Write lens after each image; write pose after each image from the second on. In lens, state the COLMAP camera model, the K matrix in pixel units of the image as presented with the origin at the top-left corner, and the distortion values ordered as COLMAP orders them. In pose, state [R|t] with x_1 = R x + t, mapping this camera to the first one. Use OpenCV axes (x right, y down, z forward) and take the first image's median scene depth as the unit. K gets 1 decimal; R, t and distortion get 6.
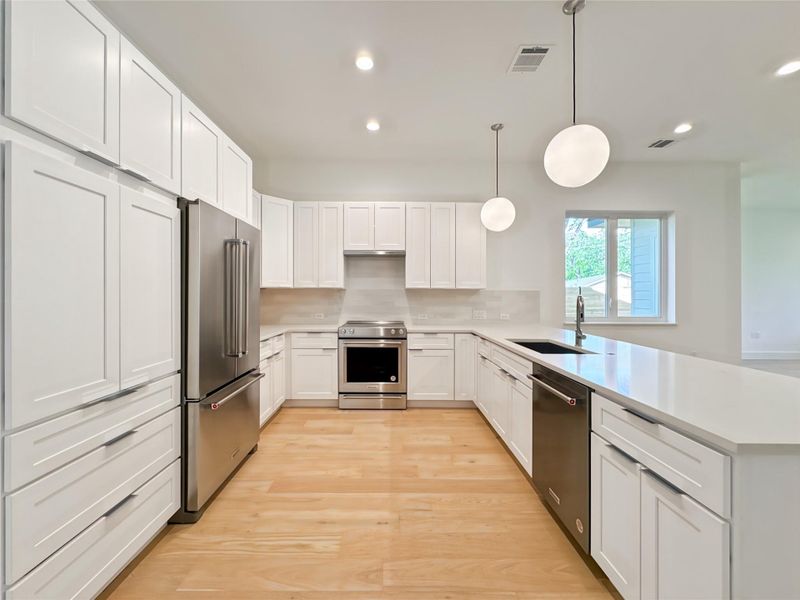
lens RADIAL K [[329.1, 0, 397.3], [0, 329.1, 300.6], [0, 0, 1]] dist [-0.001223, 0.000876]
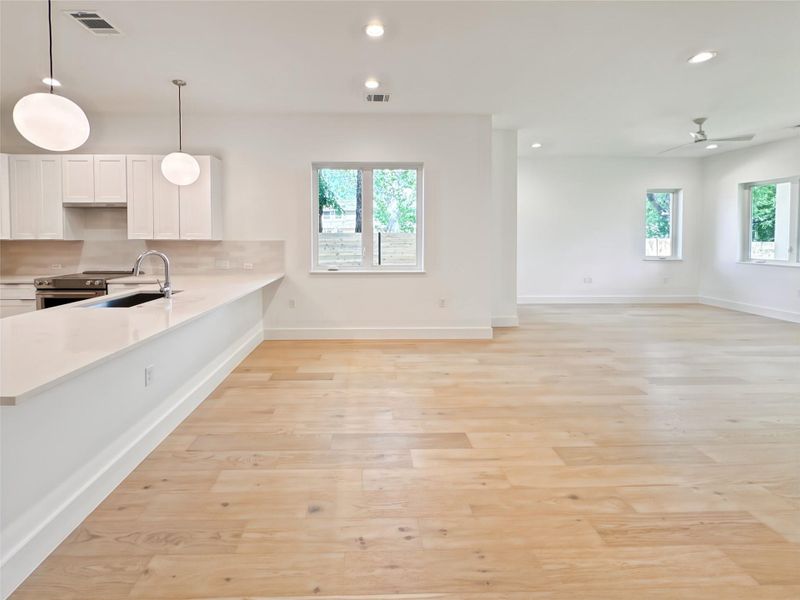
lens RADIAL K [[329.1, 0, 447.2], [0, 329.1, 245.6], [0, 0, 1]] dist [-0.001223, 0.000876]
pose [[0.999937, -0.005606, 0.009673, 1.091123], [0.005646, 0.999976, -0.004054, -0.009727], [-0.009650, 0.004108, 0.999945, -0.032510]]
